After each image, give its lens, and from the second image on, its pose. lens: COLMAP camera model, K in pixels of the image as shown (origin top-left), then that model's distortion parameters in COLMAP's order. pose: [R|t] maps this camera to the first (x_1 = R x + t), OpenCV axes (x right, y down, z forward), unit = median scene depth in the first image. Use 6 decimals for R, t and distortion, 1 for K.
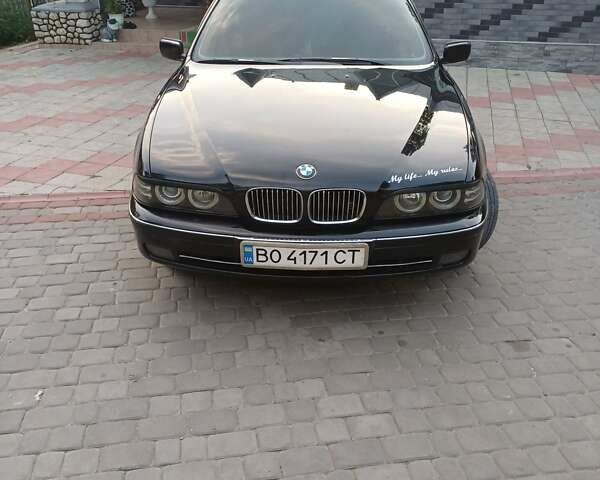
lens RADIAL K [[579.8, 0, 289.5], [0, 579.8, 240.9], [0, 0, 1]] dist [0.084628, -0.120115]
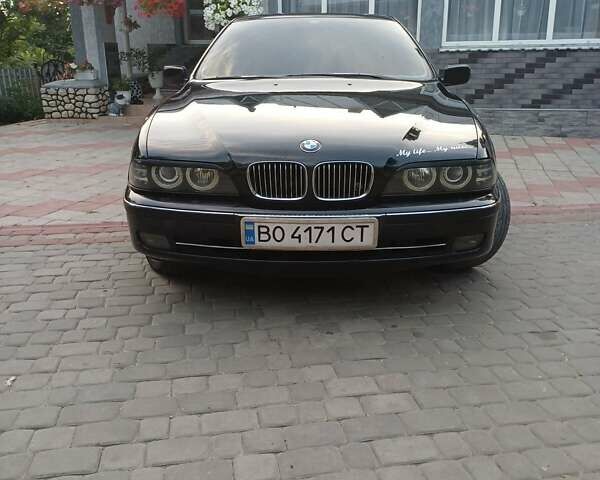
lens RADIAL K [[581.1, 0, 300.0], [0, 581.1, 240.0], [0, 0, 1]] dist [0.088136, -0.137660]
pose [[0.999879, -0.006848, 0.013955, -0.002697], [0.009160, 0.984879, -0.173001, 0.186724], [-0.012559, 0.173108, 0.984823, 0.076288]]
